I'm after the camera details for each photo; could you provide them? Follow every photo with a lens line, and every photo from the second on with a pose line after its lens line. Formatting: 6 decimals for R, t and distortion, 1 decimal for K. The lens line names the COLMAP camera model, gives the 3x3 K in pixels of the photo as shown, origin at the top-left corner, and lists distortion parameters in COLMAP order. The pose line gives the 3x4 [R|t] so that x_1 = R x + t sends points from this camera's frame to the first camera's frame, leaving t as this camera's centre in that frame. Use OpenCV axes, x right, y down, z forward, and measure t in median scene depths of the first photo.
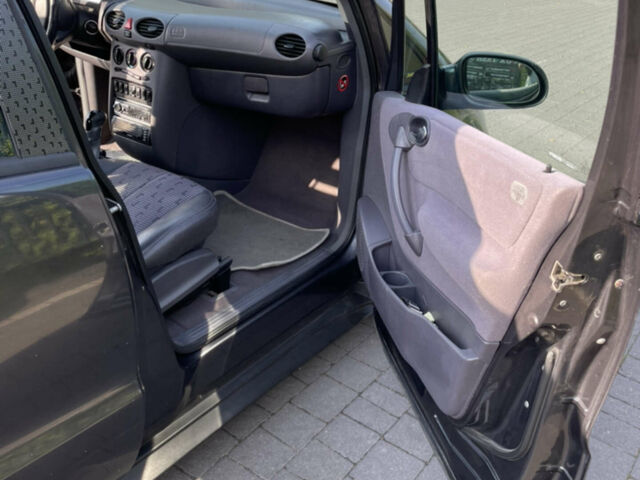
lens RADIAL K [[646.7, 0, 320.0], [0, 646.7, 240.0], [0, 0, 1]] dist [0.102223, -0.181419]
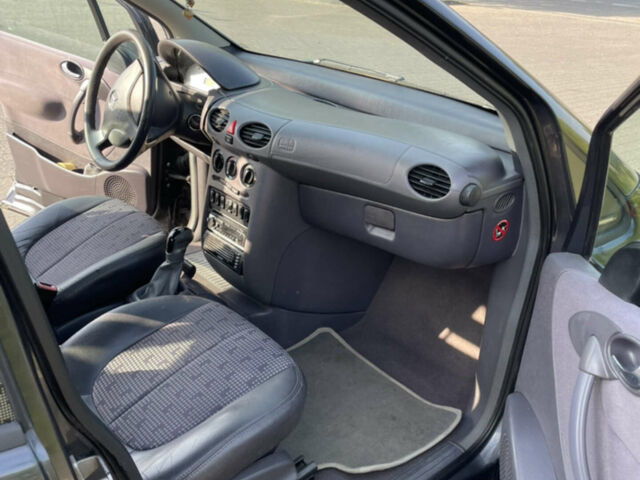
lens RADIAL K [[646.7, 0, 320.0], [0, 646.7, 240.0], [0, 0, 1]] dist [0.102223, -0.181419]
pose [[0.973647, 0.095727, -0.206996, -0.007387], [-0.110718, 0.991912, -0.062067, -0.152521], [0.199380, 0.083350, 0.976371, 0.249259]]
